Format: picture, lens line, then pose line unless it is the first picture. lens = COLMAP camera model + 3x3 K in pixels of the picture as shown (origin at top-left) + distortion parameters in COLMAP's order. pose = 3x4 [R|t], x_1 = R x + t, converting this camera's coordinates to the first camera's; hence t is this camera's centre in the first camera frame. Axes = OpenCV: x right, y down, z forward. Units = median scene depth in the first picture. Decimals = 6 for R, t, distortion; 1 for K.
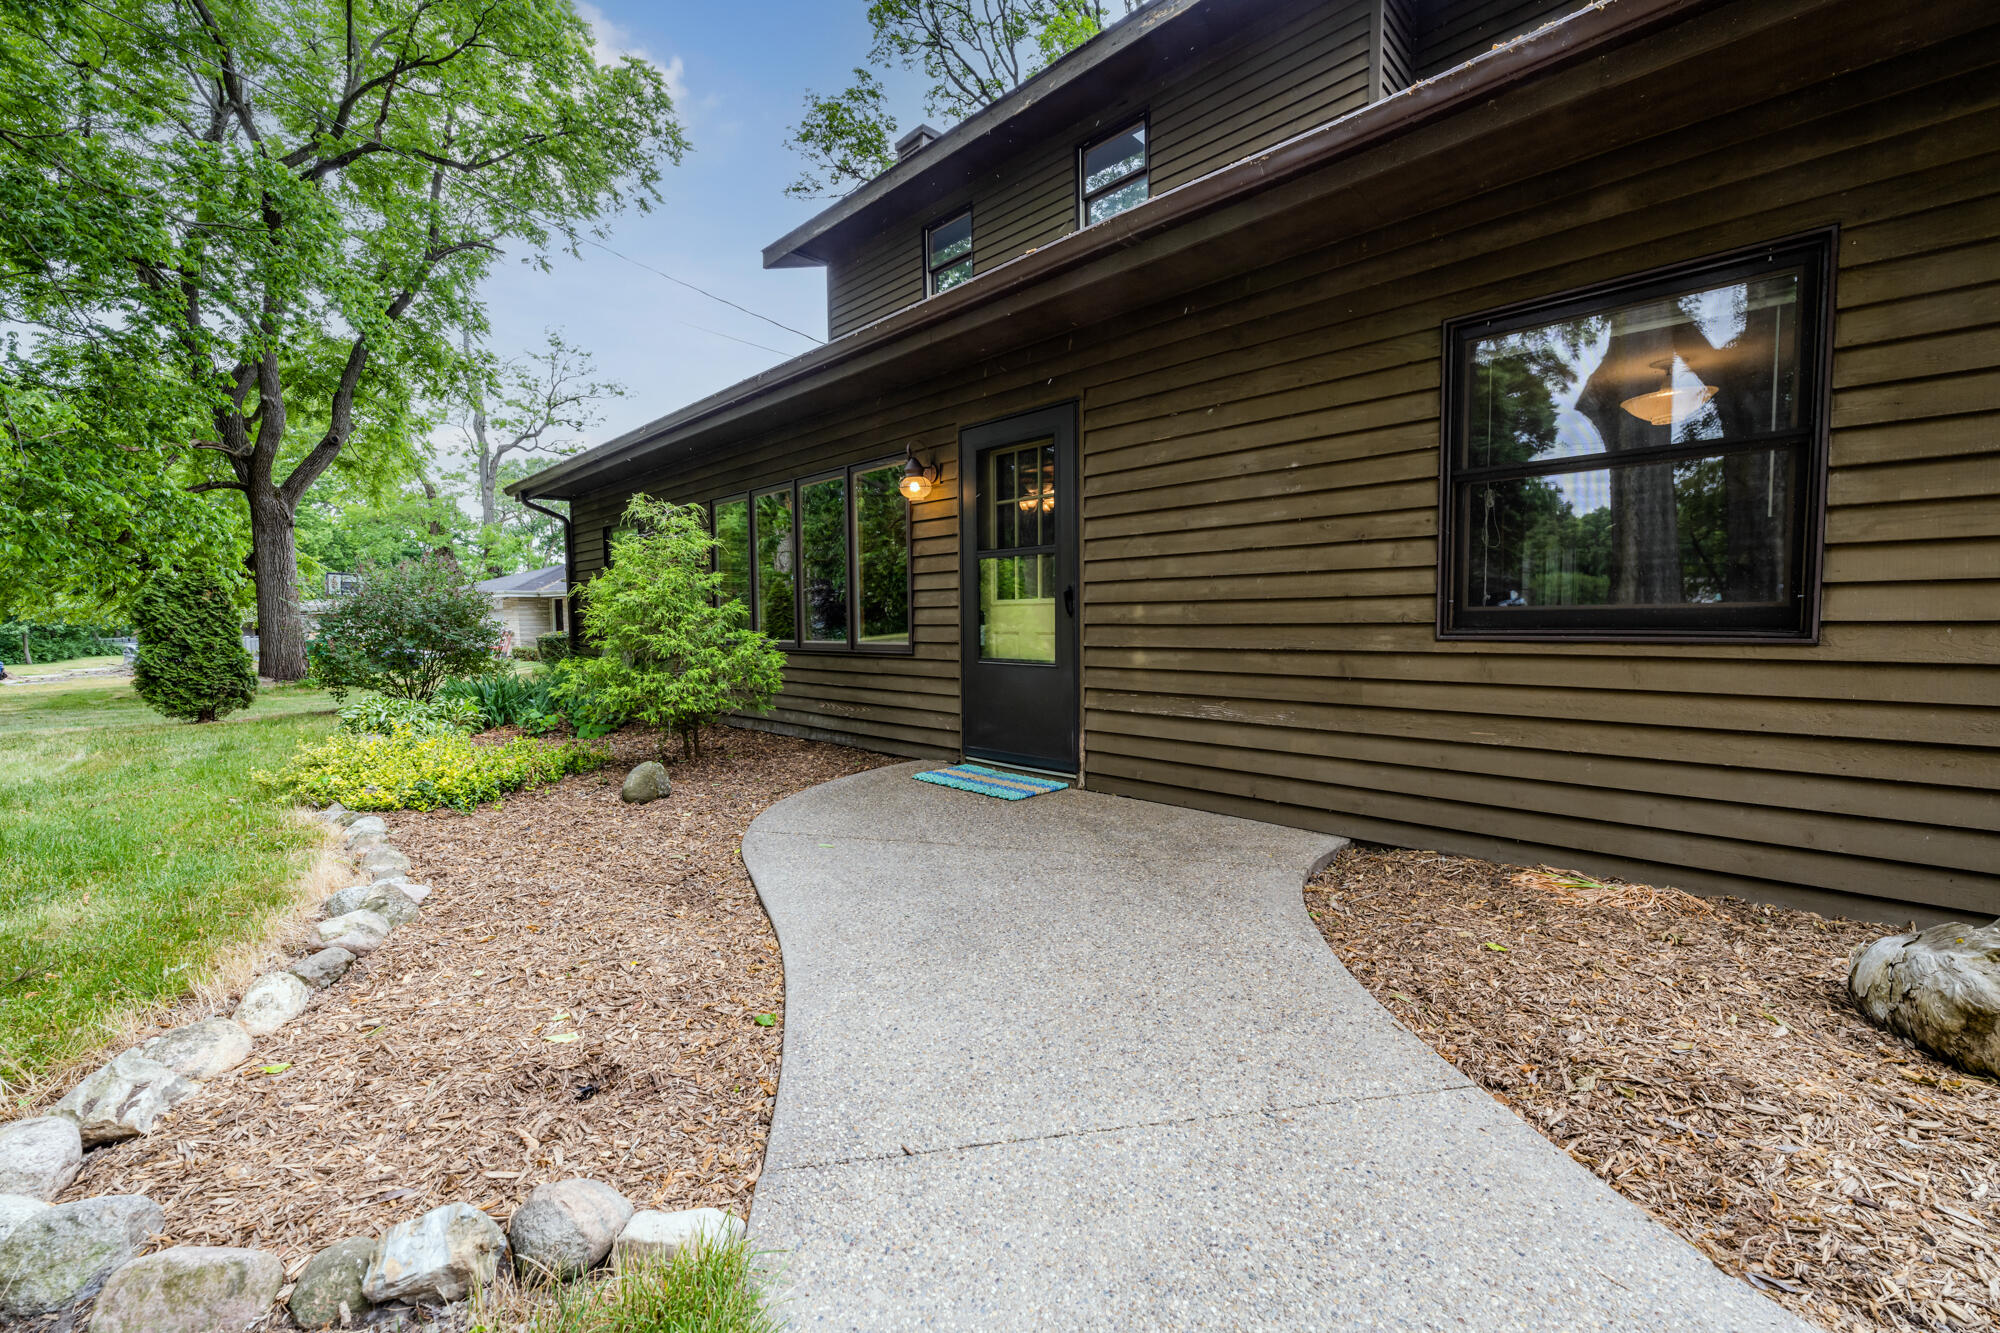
lens RADIAL K [[800.2, 0, 994.6], [0, 800.2, 660.4], [0, 0, 1]] dist [0.001913, -0.000149]
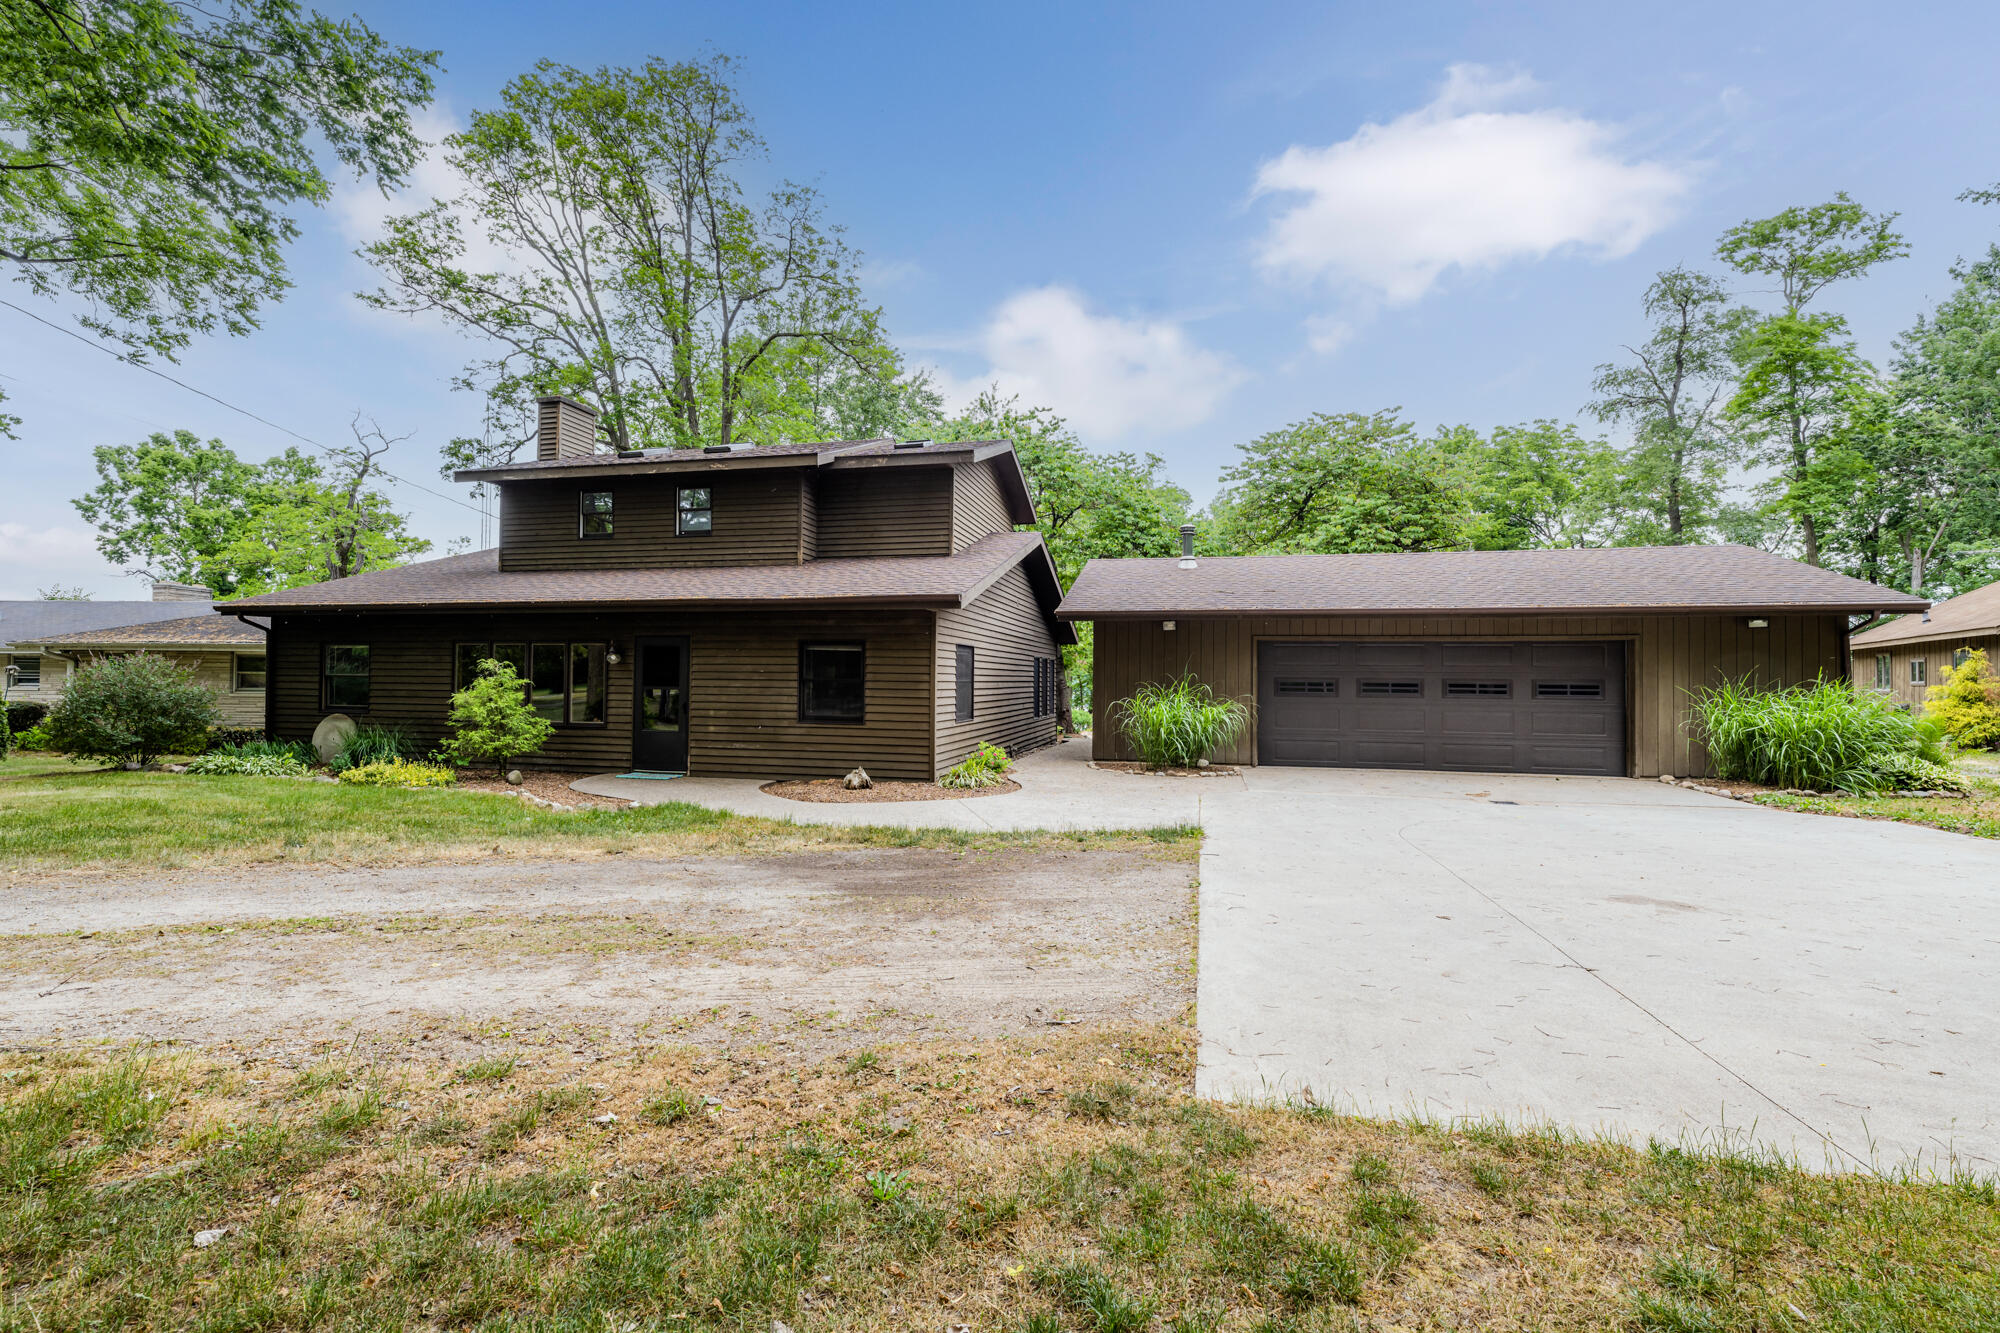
lens RADIAL K [[881.8, 0, 996.3], [0, 881.8, 664.4], [0, 0, 1]] dist [0.005037, 0.000480]
pose [[0.855141, 0.026043, 0.517741, -0.580072], [0.007813, 0.997976, -0.063104, -0.024175], [-0.518337, 0.058008, 0.853207, -2.206484]]
